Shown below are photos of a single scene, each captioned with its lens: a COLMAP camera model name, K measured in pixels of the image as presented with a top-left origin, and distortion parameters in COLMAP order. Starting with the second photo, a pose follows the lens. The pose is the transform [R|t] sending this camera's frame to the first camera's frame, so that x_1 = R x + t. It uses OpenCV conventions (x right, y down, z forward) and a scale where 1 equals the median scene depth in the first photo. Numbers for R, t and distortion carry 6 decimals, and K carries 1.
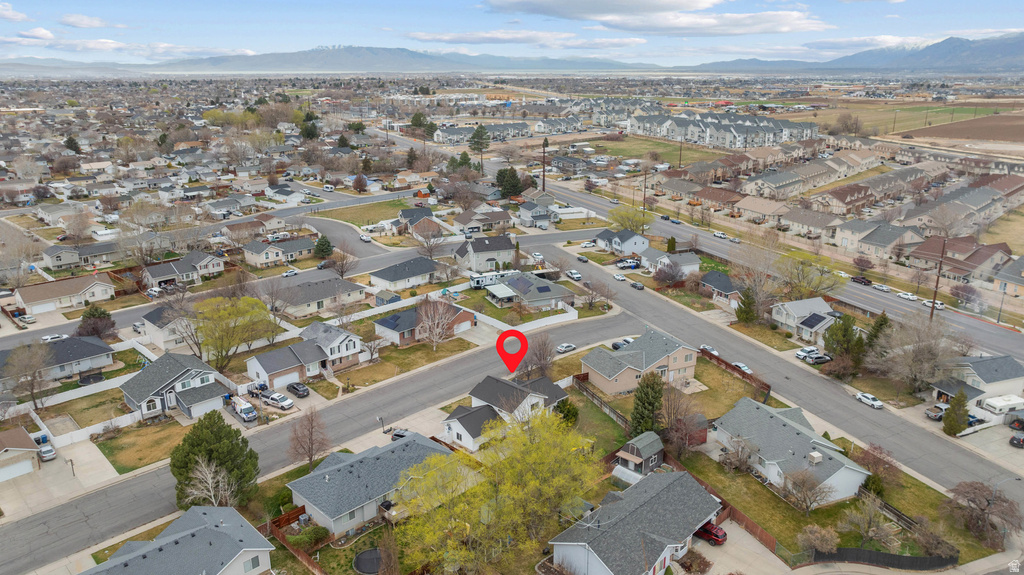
lens RADIAL K [[724.9, 0, 514.0], [0, 724.9, 265.9], [0, 0, 1]] dist [-0.017751, -0.001104]
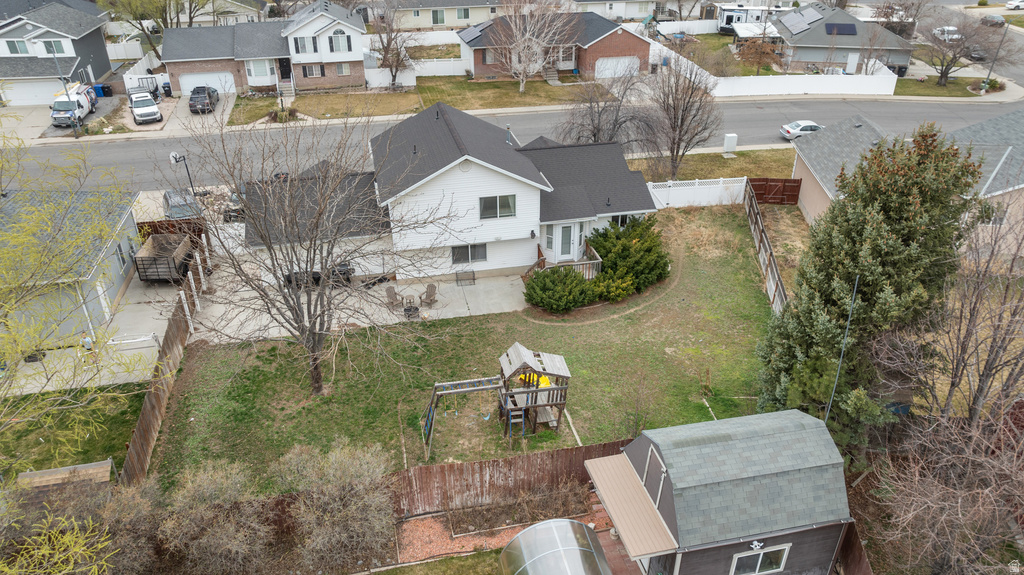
lens RADIAL K [[722.3, 0, 513.8], [0, 722.3, 287.0], [0, 0, 1]] dist [-0.040615, 0.043234]
pose [[0.841026, 0.260779, -0.473993, 0.115052], [-0.140662, 0.951425, 0.273869, 0.086574], [0.522388, -0.163658, 0.836855, 0.452928]]
